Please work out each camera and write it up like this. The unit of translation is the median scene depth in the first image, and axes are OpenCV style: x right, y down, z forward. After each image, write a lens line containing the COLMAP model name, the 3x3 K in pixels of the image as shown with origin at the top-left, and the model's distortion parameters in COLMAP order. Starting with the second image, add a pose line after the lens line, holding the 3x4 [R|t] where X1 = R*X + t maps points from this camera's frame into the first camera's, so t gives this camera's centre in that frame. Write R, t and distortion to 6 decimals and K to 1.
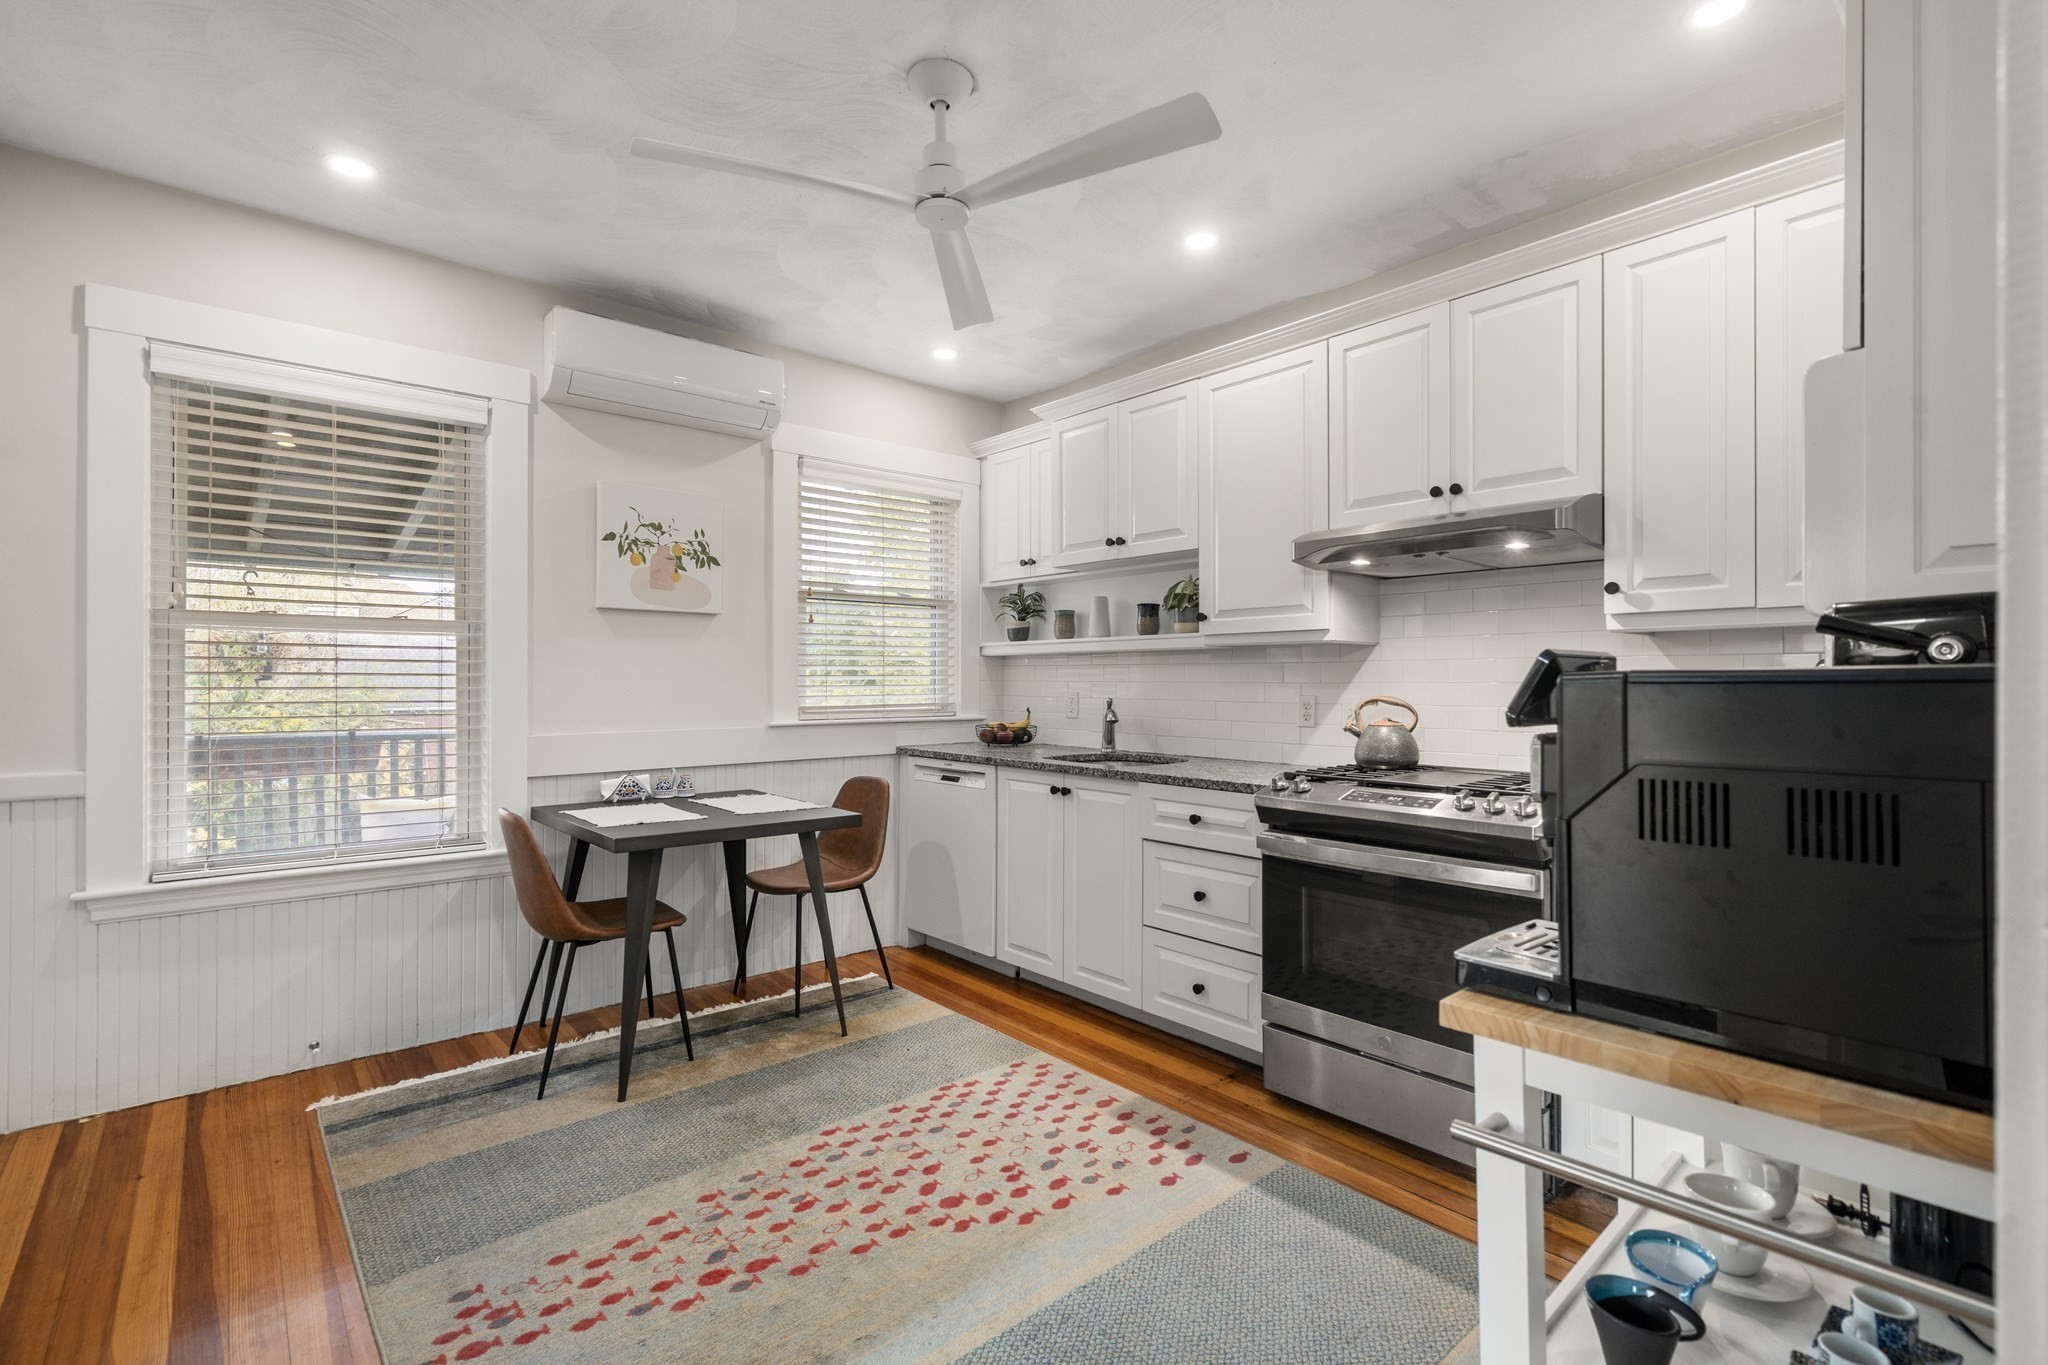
lens RADIAL K [[948.8, 0, 1024.0], [0, 948.8, 682.5], [0, 0, 1]] dist [-0.001474, 0.000711]
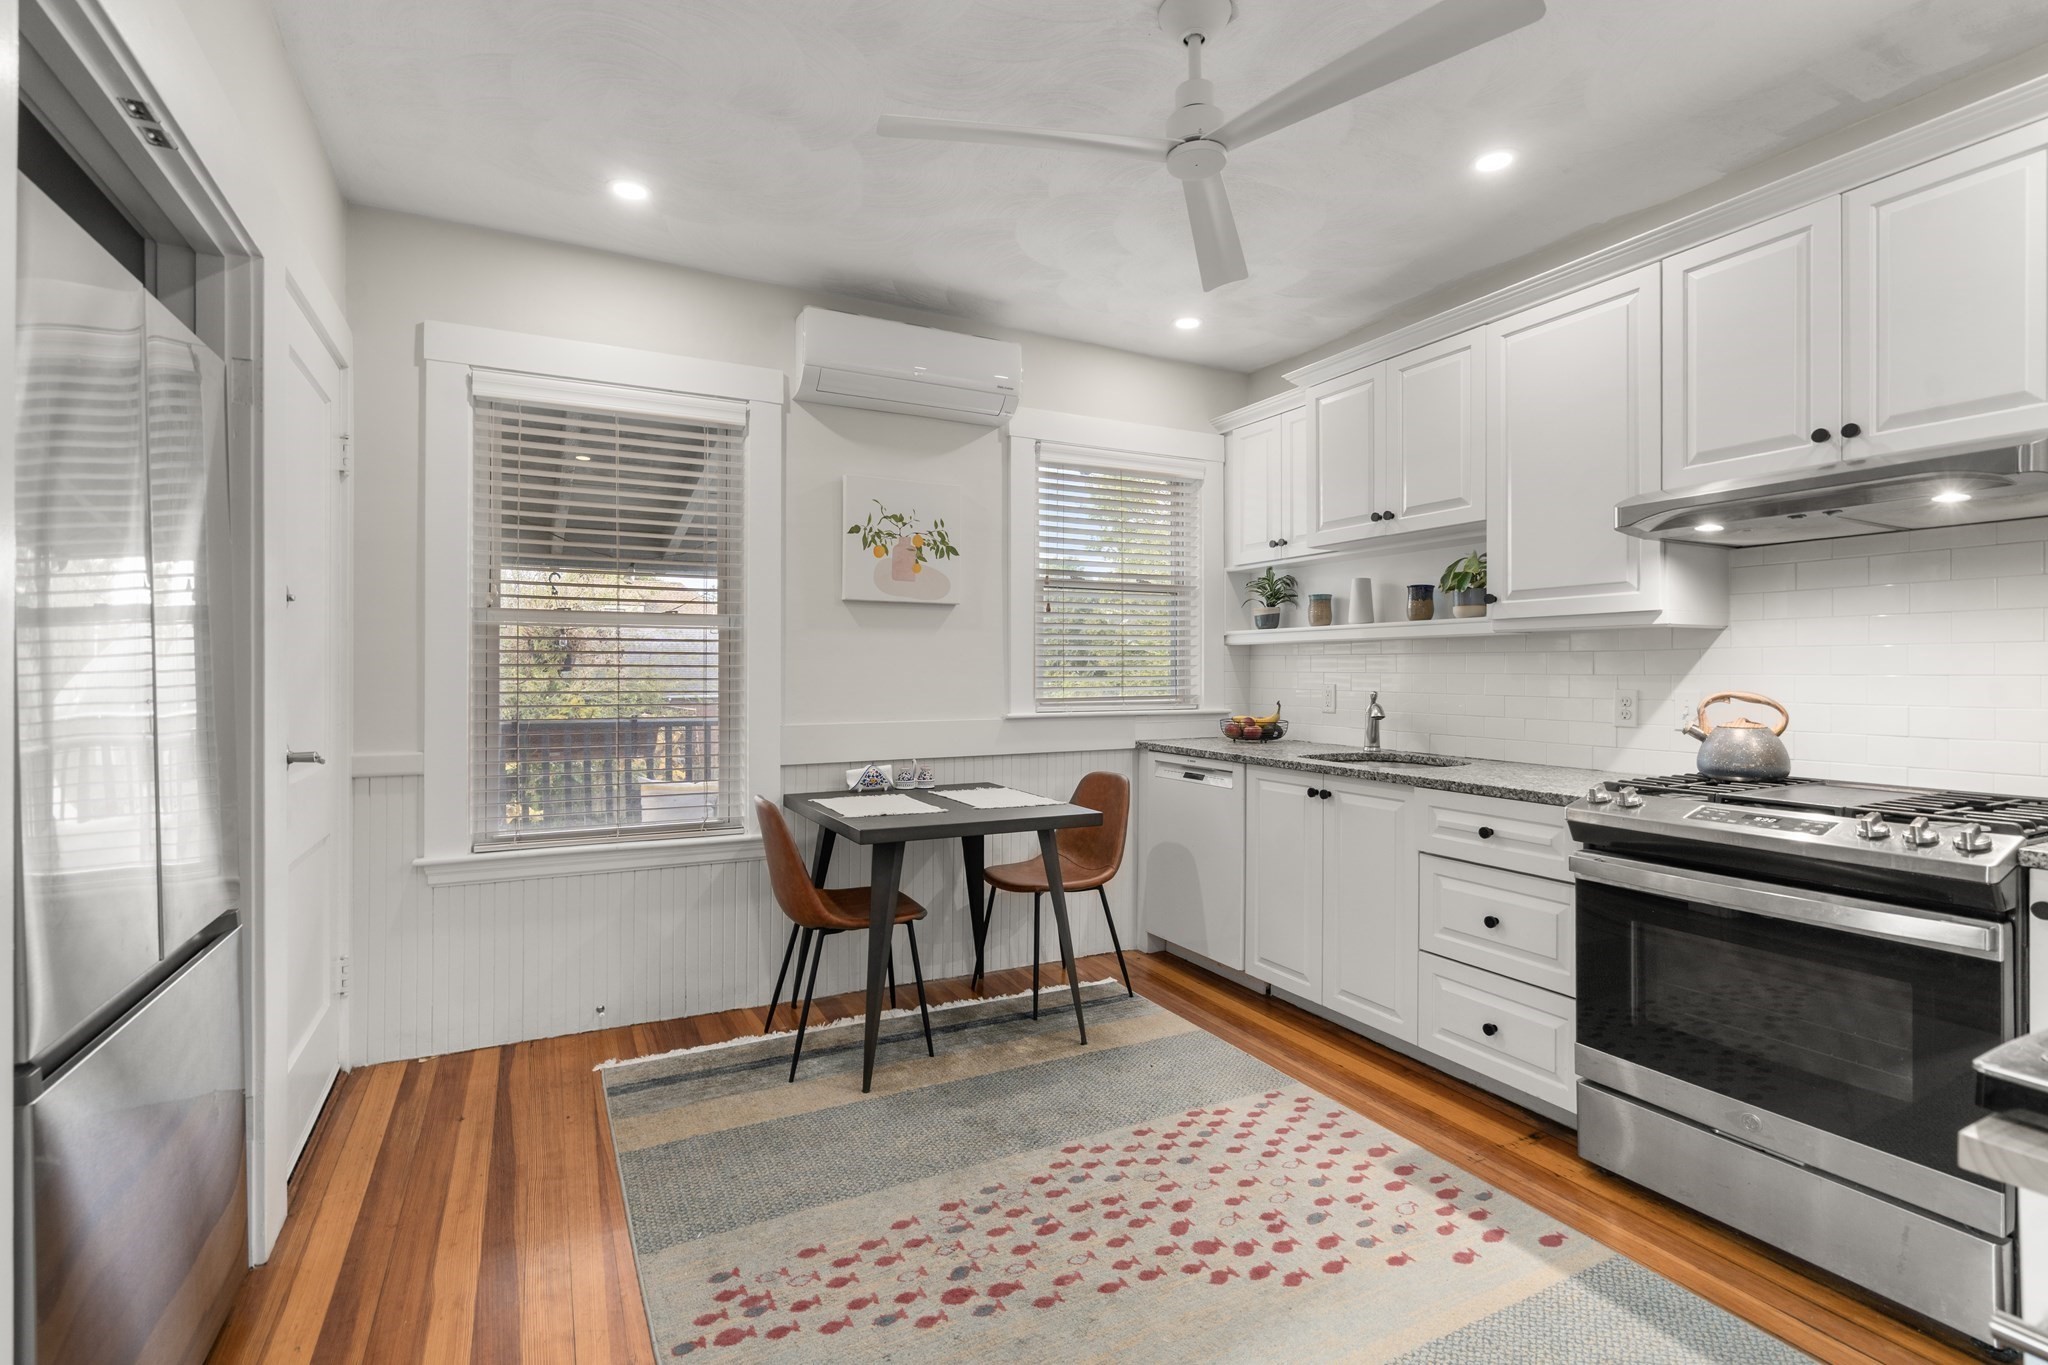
lens RADIAL K [[967.7, 0, 1021.9], [0, 967.7, 673.0], [0, 0, 1]] dist [-0.002789, 0.008265]
pose [[0.971501, 0.000677, -0.237033, -0.021898], [-0.000552, 1.000000, 0.000596, -0.001598], [0.237034, -0.000448, 0.971501, 0.045128]]
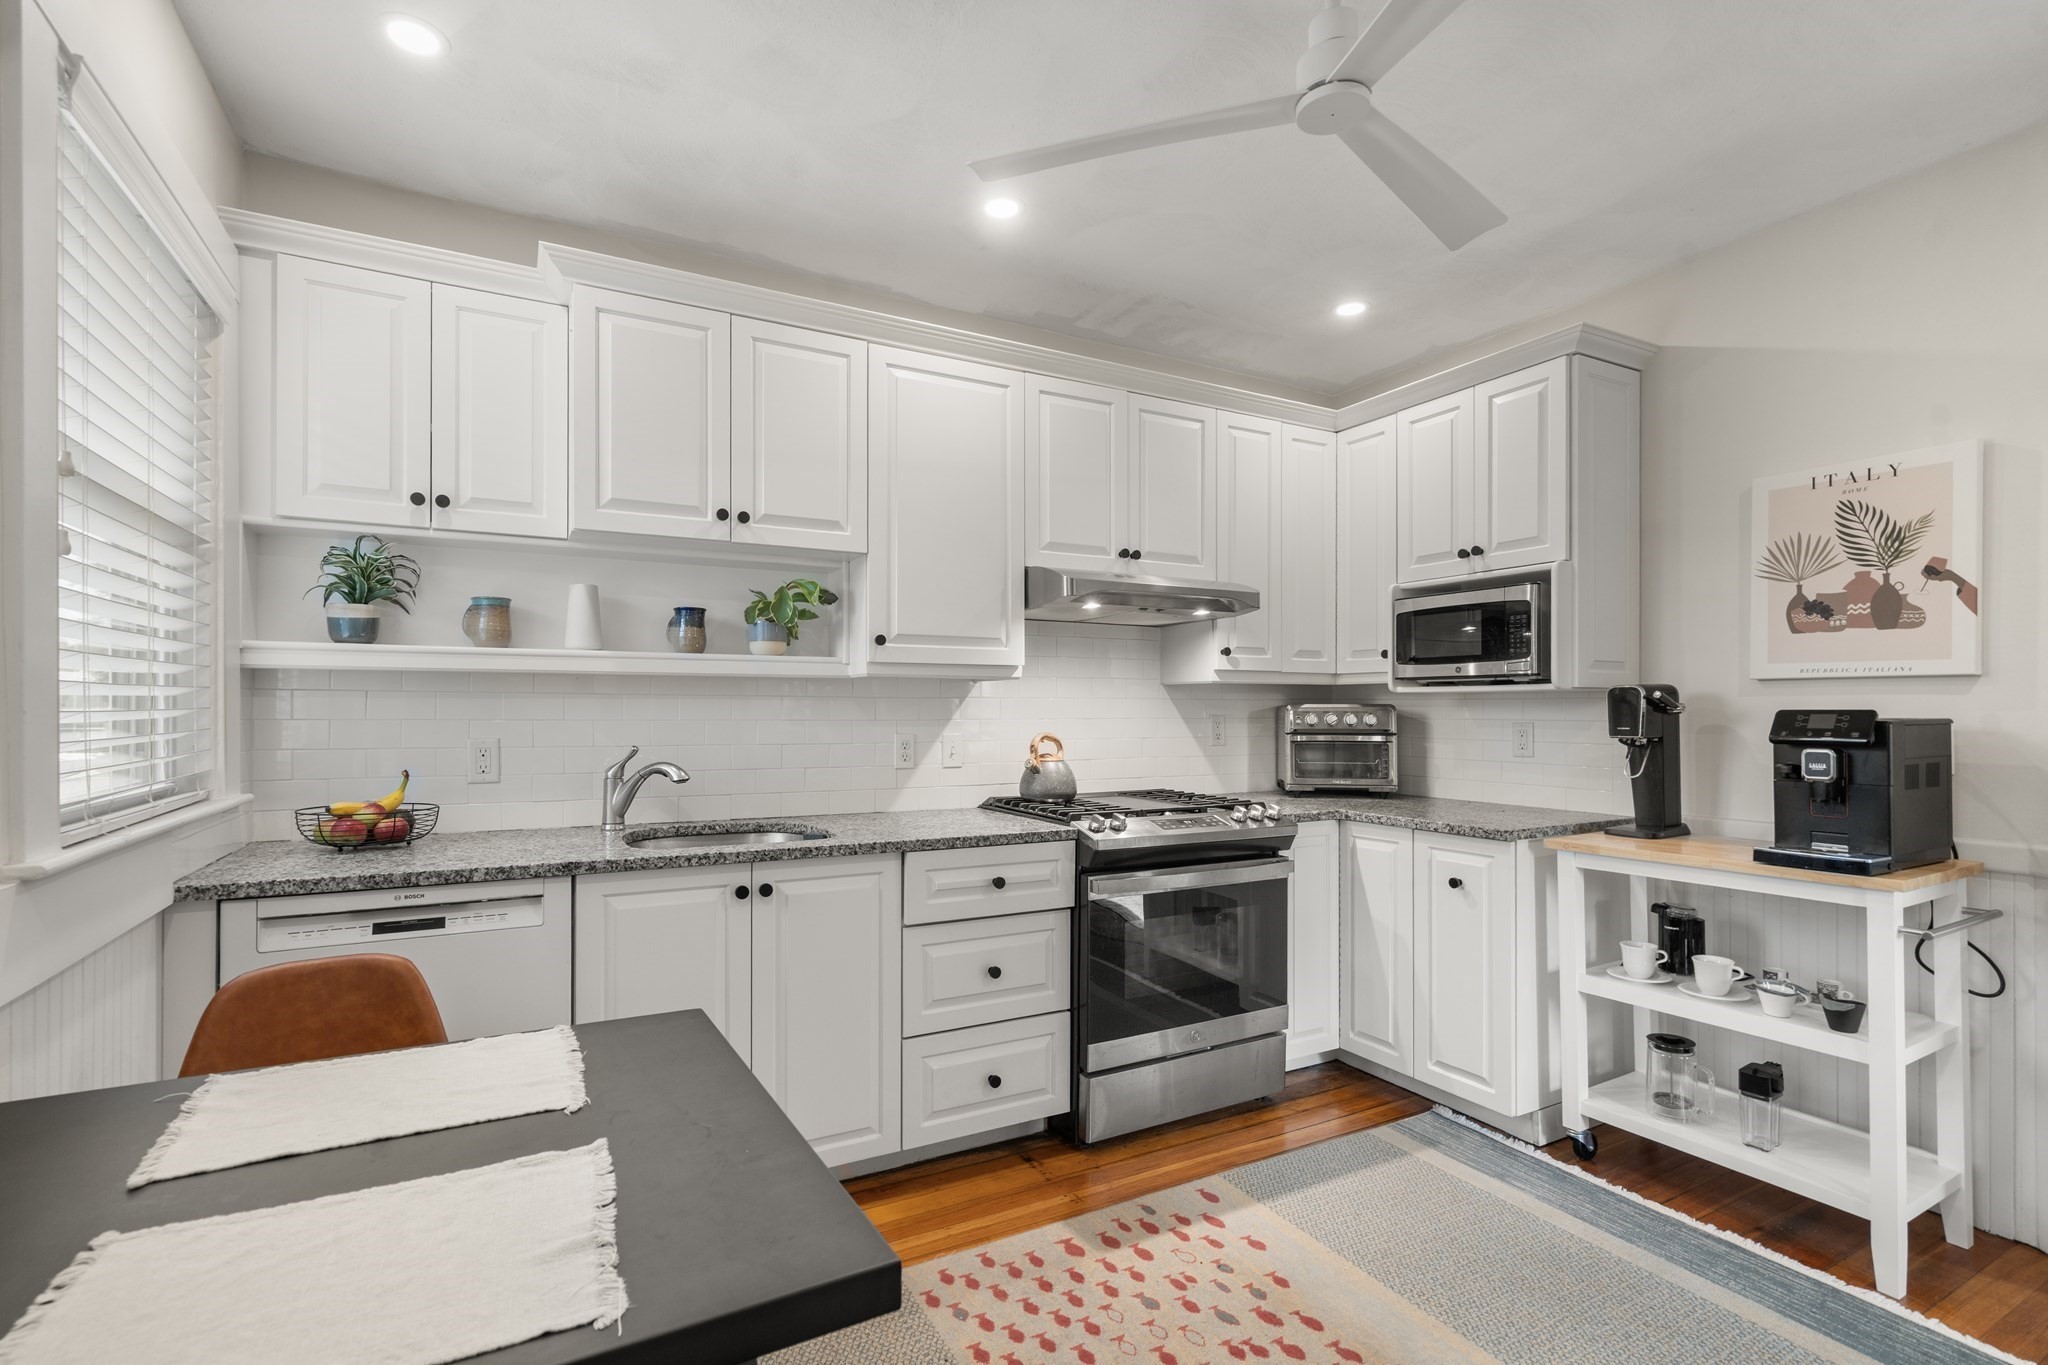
lens RADIAL K [[949.5, 0, 1010.1], [0, 949.5, 706.8], [0, 0, 1]] dist [0.002202, 0.001893]
pose [[0.209426, 0.002395, 0.977822, -0.666728], [0.000391, 0.999997, -0.002533, -0.011782], [-0.977824, 0.000913, 0.209425, 0.828497]]
